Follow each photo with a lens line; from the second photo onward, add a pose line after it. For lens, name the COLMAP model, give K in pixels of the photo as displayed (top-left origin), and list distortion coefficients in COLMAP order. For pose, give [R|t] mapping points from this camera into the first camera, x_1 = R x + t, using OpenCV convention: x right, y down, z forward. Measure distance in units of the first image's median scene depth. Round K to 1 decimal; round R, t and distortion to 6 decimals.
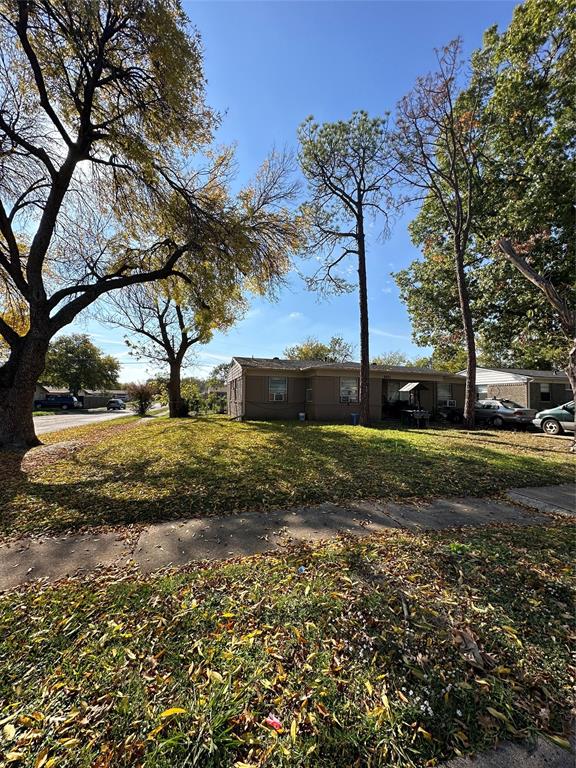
lens RADIAL K [[310.9, 0, 287.8], [0, 310.9, 380.6], [0, 0, 1]] dist [-0.017472, -0.000207]
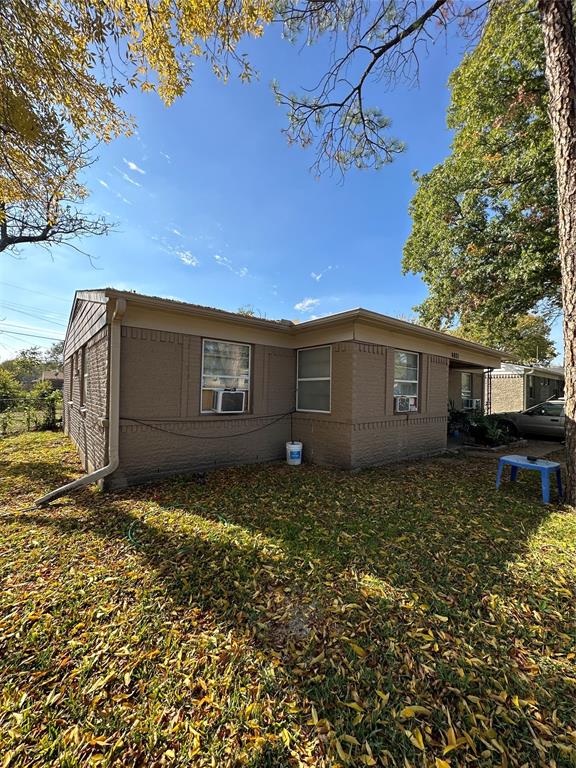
lens RADIAL K [[310.9, 0, 285.0], [0, 310.9, 383.8], [0, 0, 1]] dist [-0.017472, -0.000207]
pose [[0.918880, 0.008776, 0.394439, -0.101575], [-0.028449, 0.998624, 0.044058, 0.016837], [-0.393510, -0.051705, 0.917865, 0.624854]]
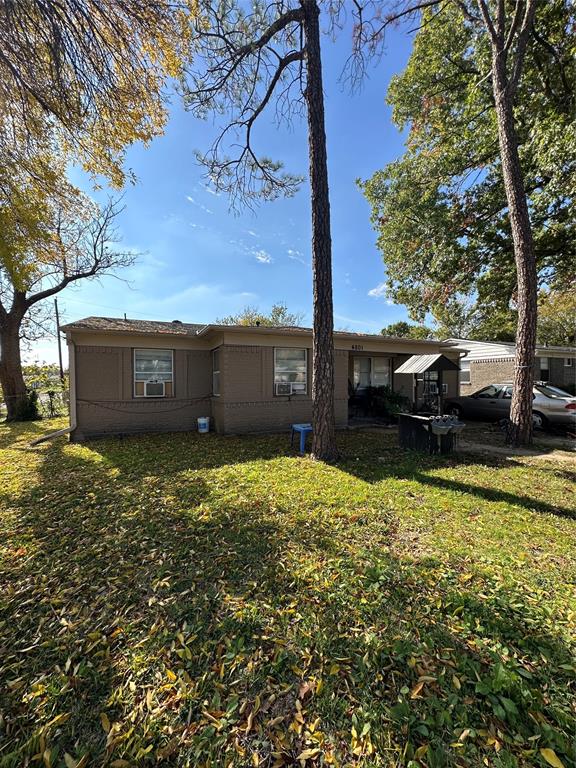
lens RADIAL K [[310.9, 0, 290.9], [0, 310.9, 385.1], [0, 0, 1]] dist [-0.017472, -0.000207]
pose [[0.984491, -0.027443, 0.173273, 0.095283], [0.014169, 0.996901, 0.077384, 0.010276], [-0.174860, -0.073729, 0.981829, 0.433647]]
